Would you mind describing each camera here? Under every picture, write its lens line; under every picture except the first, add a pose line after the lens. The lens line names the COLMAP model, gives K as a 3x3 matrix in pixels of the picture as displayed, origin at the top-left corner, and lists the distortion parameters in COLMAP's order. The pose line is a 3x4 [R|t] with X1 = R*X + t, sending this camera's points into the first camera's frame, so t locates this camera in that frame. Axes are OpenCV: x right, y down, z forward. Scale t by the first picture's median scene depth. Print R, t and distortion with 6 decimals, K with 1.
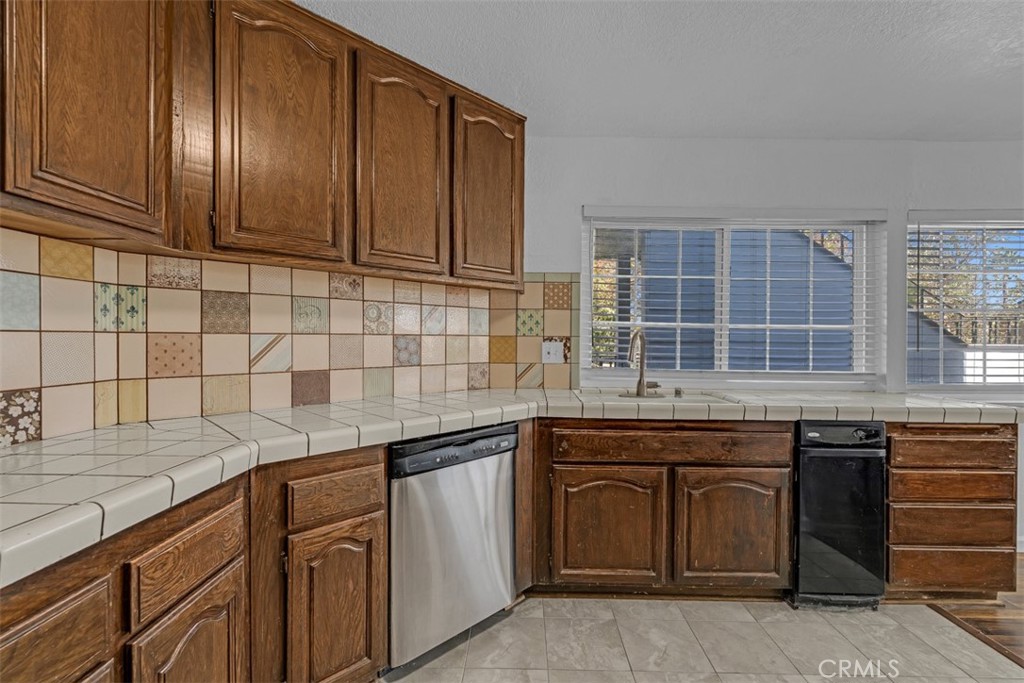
lens RADIAL K [[454.3, 0, 514.0], [0, 454.3, 342.4], [0, 0, 1]] dist [-0.006931, 0.000757]
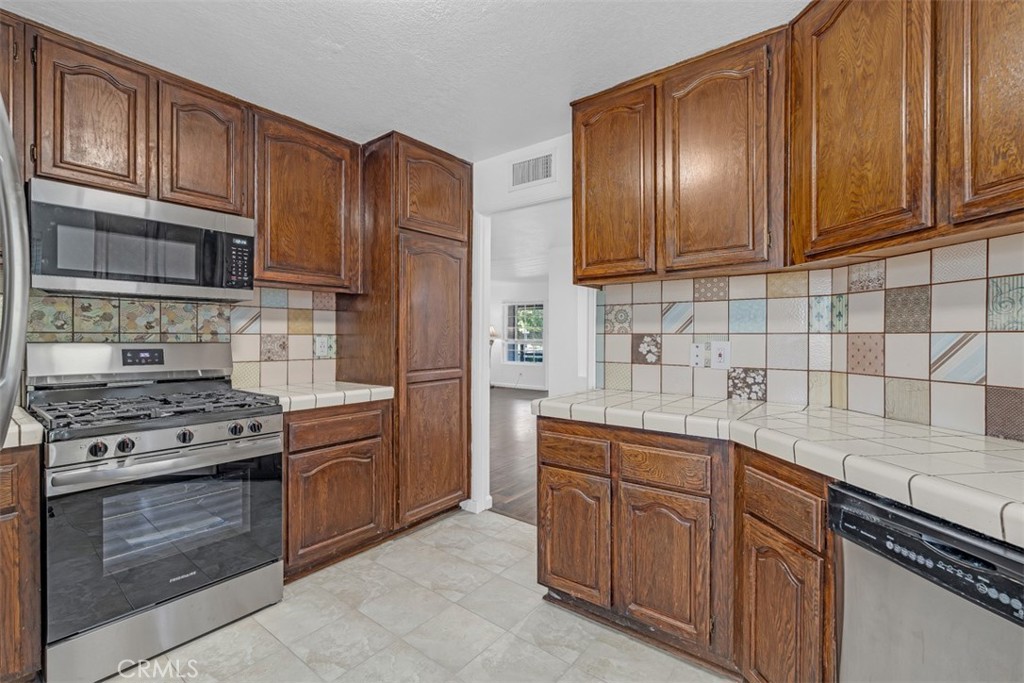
lens RADIAL K [[454.3, 0, 509.9], [0, 454.3, 339.9], [0, 0, 1]] dist [-0.006931, 0.000757]
pose [[-0.602918, 0.001373, -0.797802, 0.486961], [-0.010098, 0.999905, 0.009353, -0.005183], [0.797739, 0.013695, -0.602847, 0.778391]]
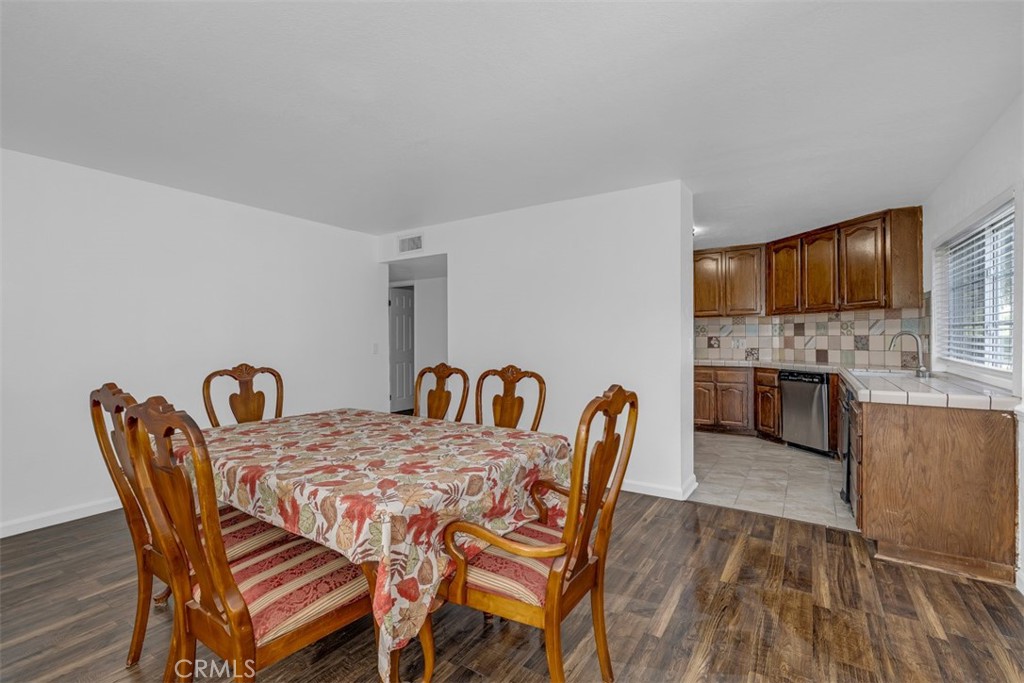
lens RADIAL K [[454.3, 0, 517.4], [0, 454.3, 339.5], [0, 0, 1]] dist [-0.006931, 0.000757]
pose [[-0.529075, -0.000718, -0.848575, 2.701705], [-0.005275, 0.999983, 0.002443, 0.005672], [0.848559, 0.005769, -0.529070, 0.857243]]
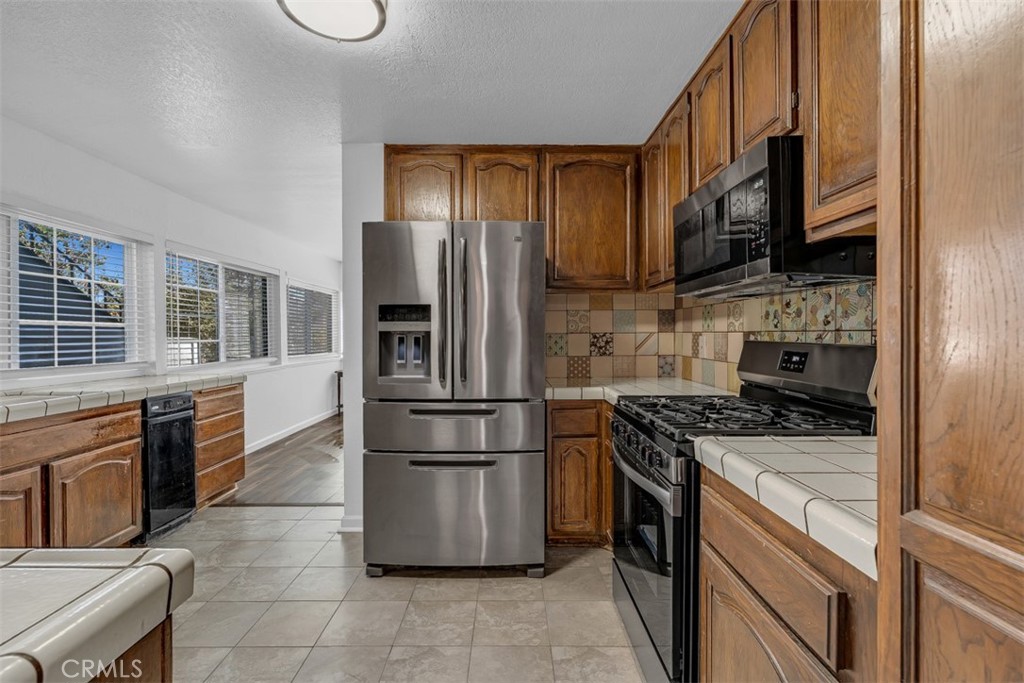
lens RADIAL K [[454.3, 0, 509.3], [0, 454.3, 338.9], [0, 0, 1]] dist [-0.006931, 0.000757]
pose [[-0.013911, -0.016525, 0.999767, -0.673743], [0.010804, 0.999803, 0.016676, -0.007669], [-0.999845, 0.011034, -0.013729, -0.014736]]
